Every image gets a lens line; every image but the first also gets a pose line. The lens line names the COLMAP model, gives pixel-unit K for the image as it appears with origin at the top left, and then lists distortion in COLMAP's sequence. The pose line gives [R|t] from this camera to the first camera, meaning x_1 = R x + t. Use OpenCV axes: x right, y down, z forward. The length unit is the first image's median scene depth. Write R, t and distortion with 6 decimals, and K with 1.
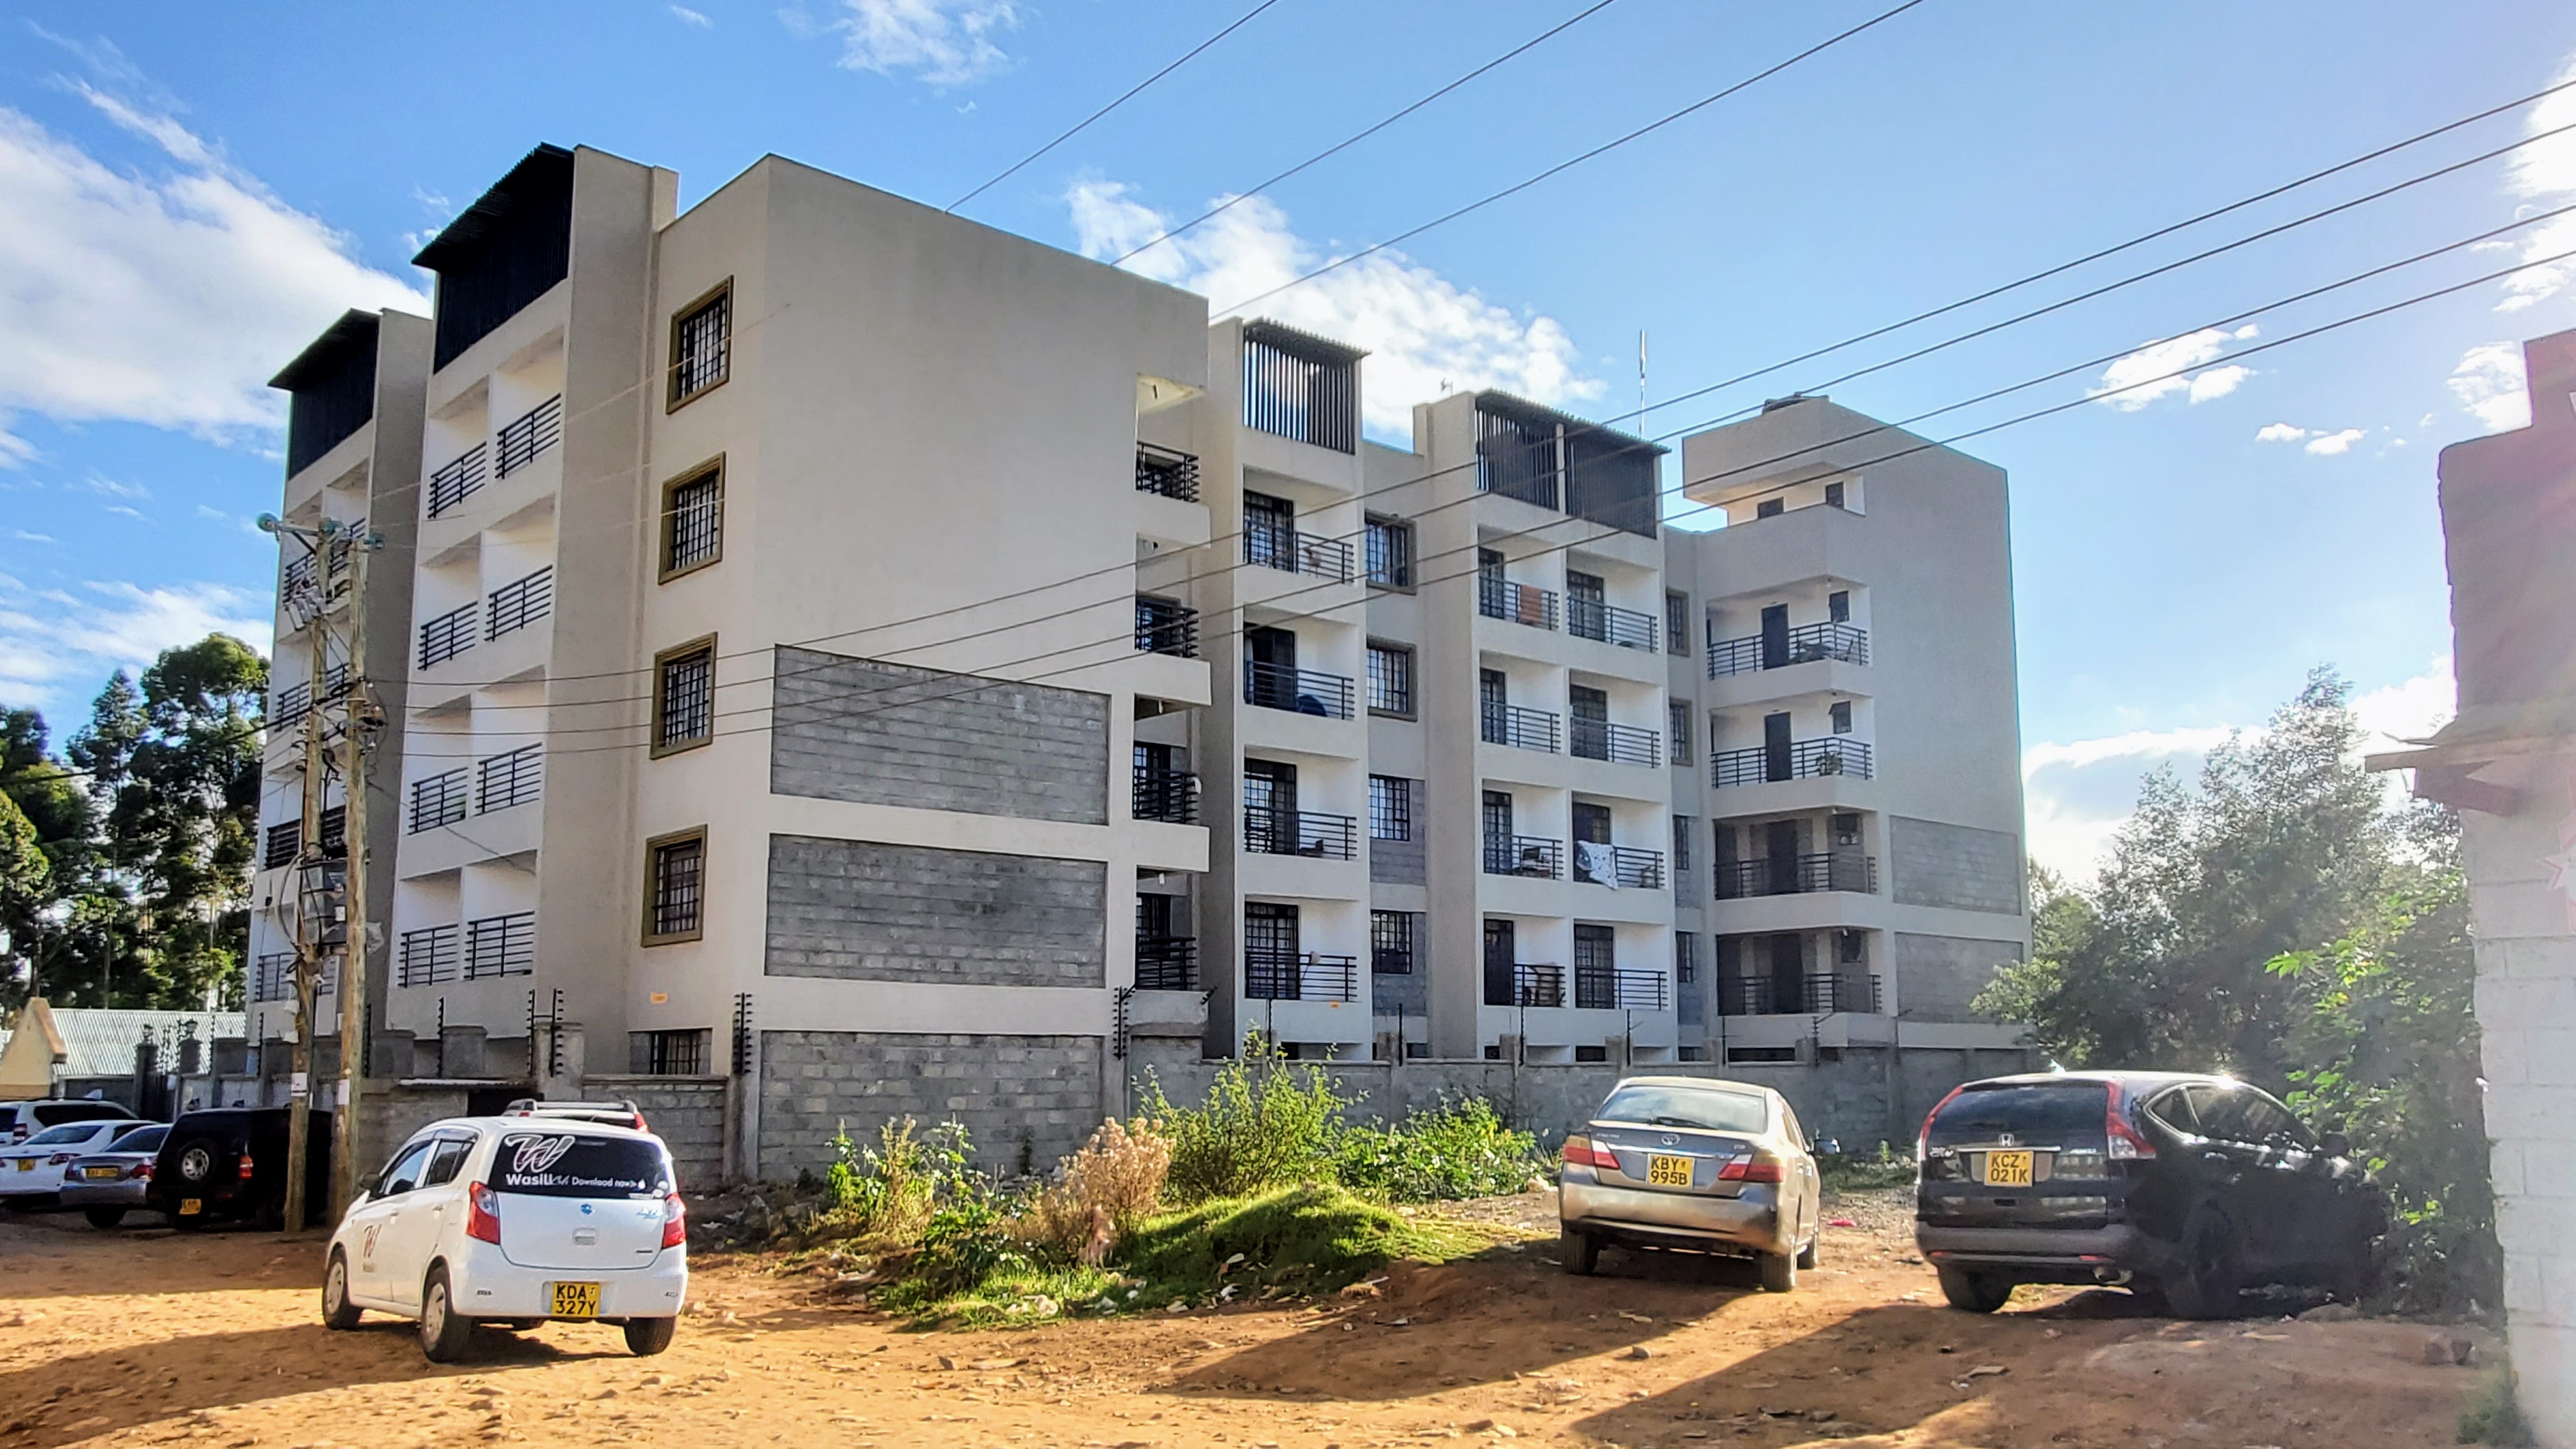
lens RADIAL K [[1984.2, 0, 1288.0], [0, 1984.2, 724.5], [0, 0, 1]] dist [0.003239, 0.001235]
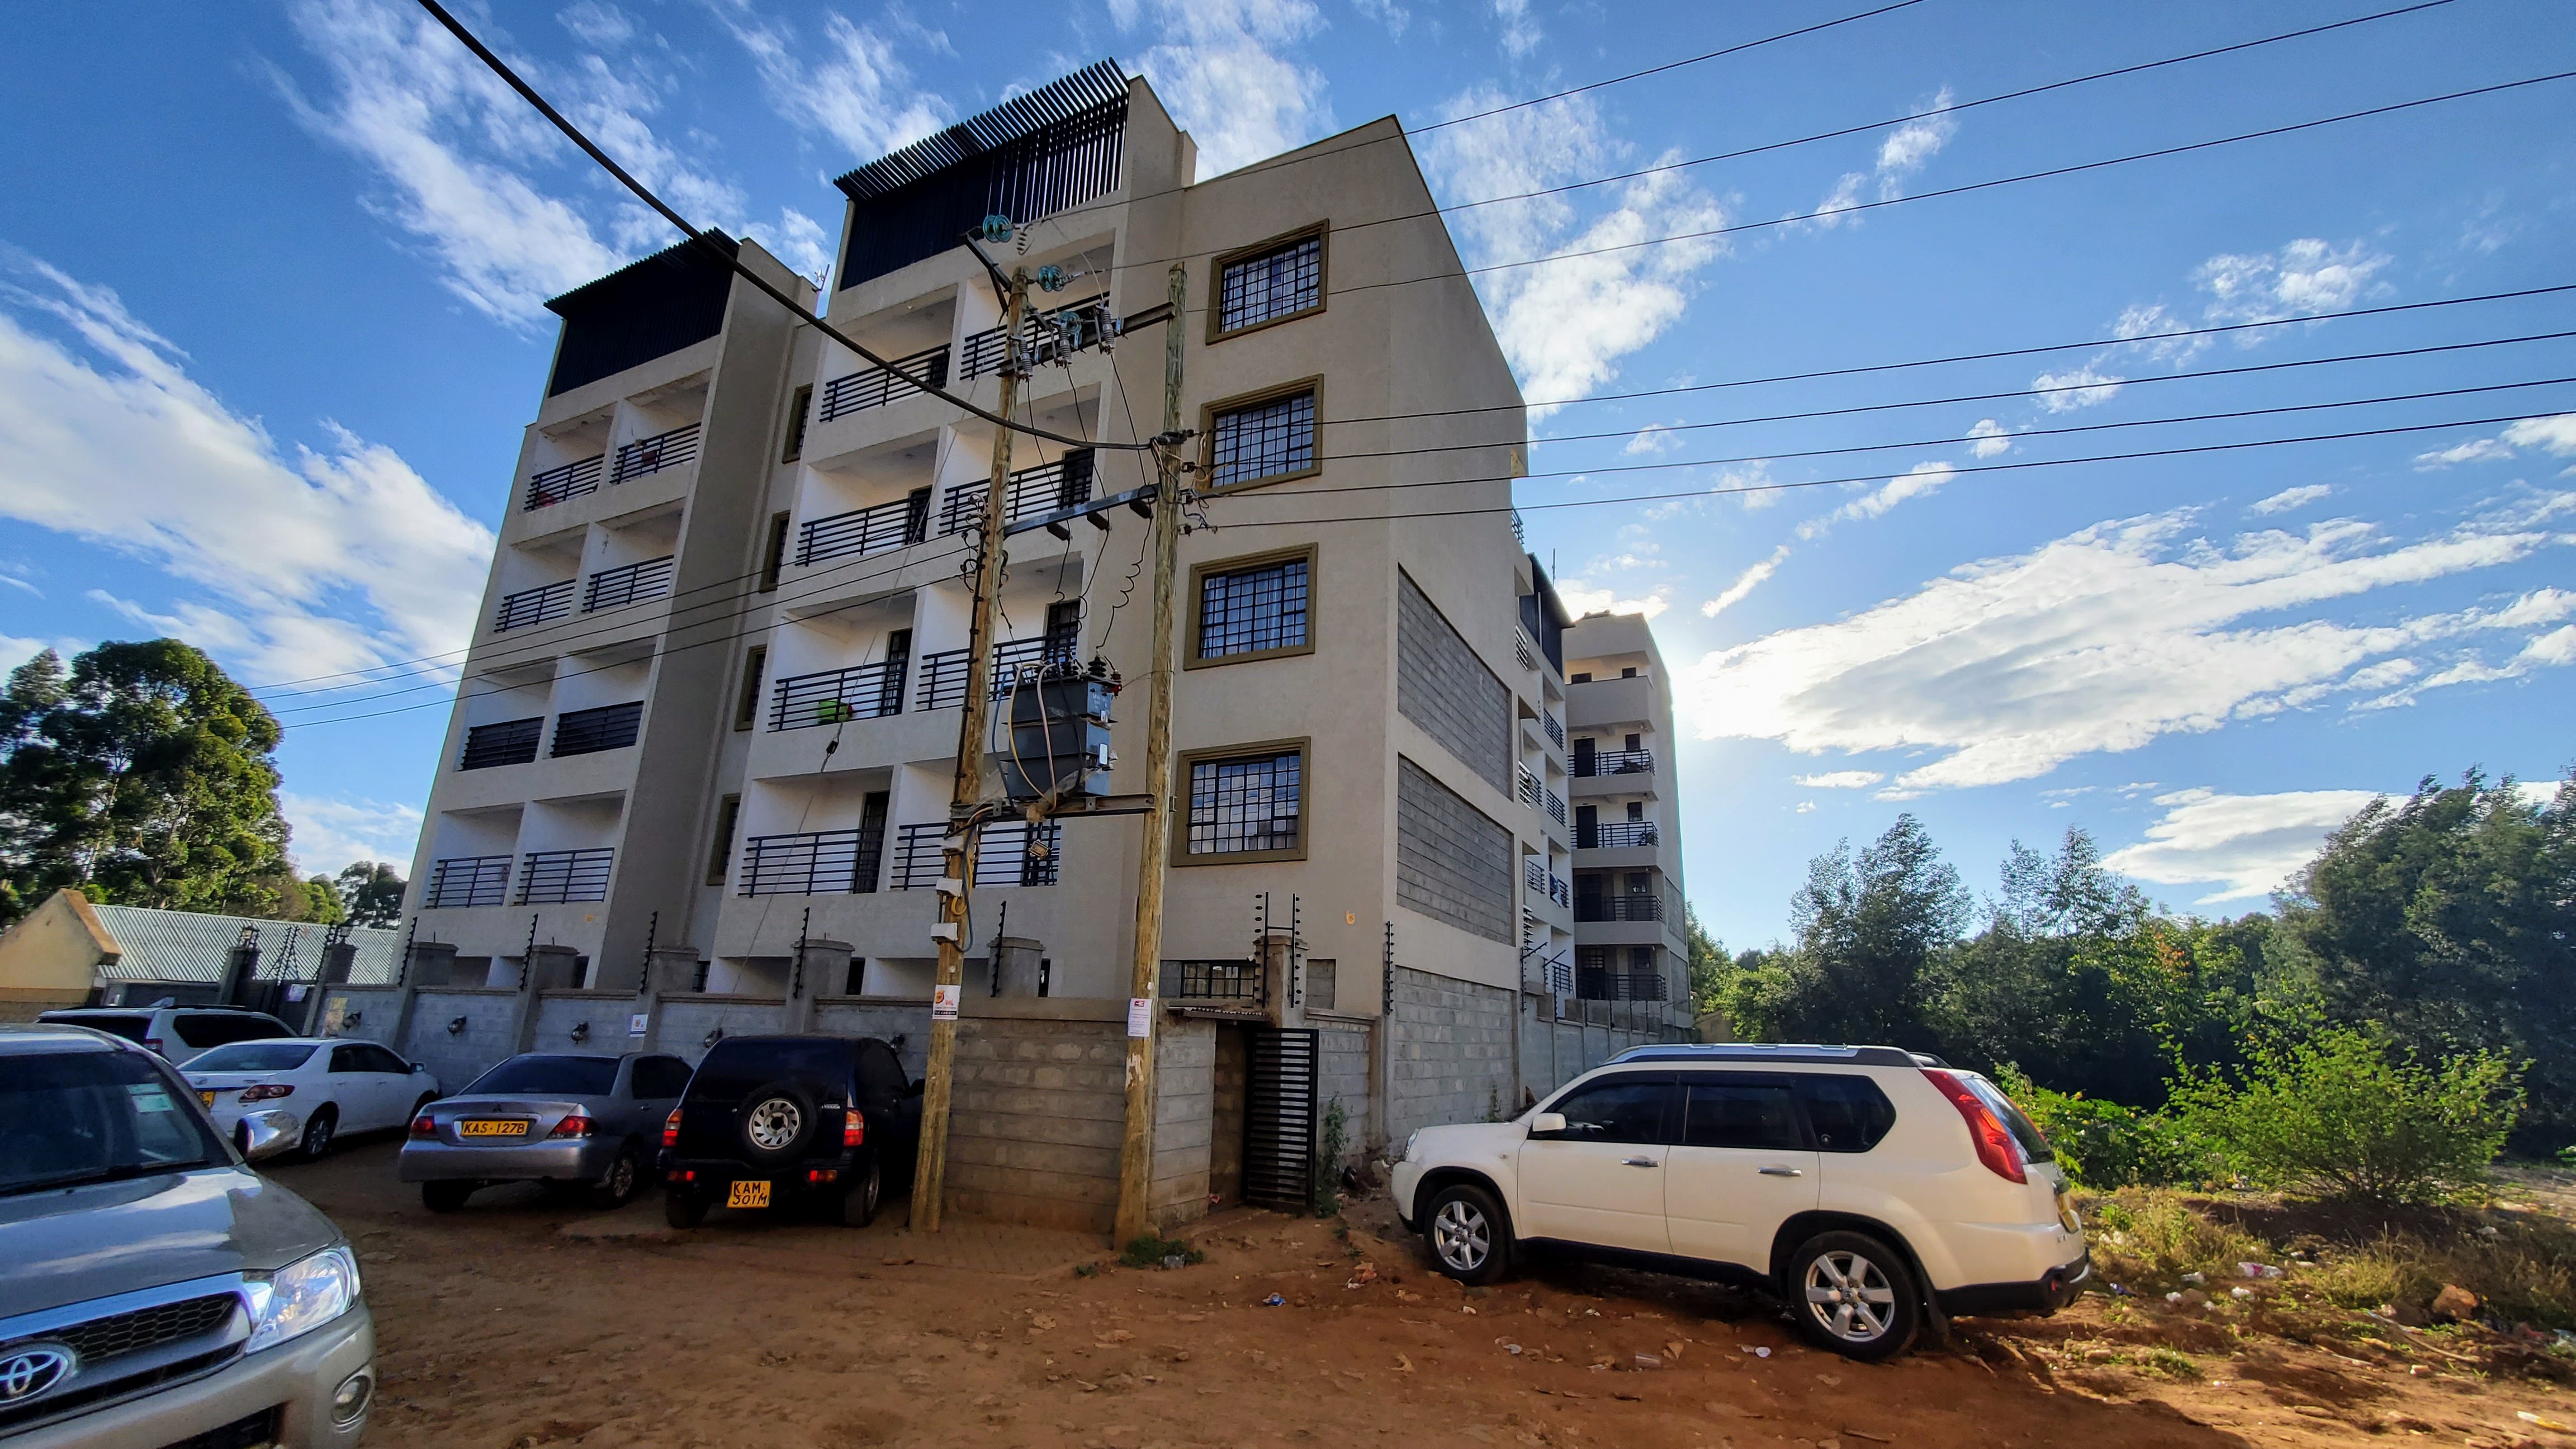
lens RADIAL K [[1026.1, 0, 1282.9], [0, 1026.1, 745.0], [0, 0, 1]] dist [0.000881, 0.000208]
pose [[0.919840, 0.137642, 0.367354, -0.446099], [-0.102242, 0.988178, -0.114244, 0.102284], [-0.378736, 0.067527, 0.923038, 0.523830]]
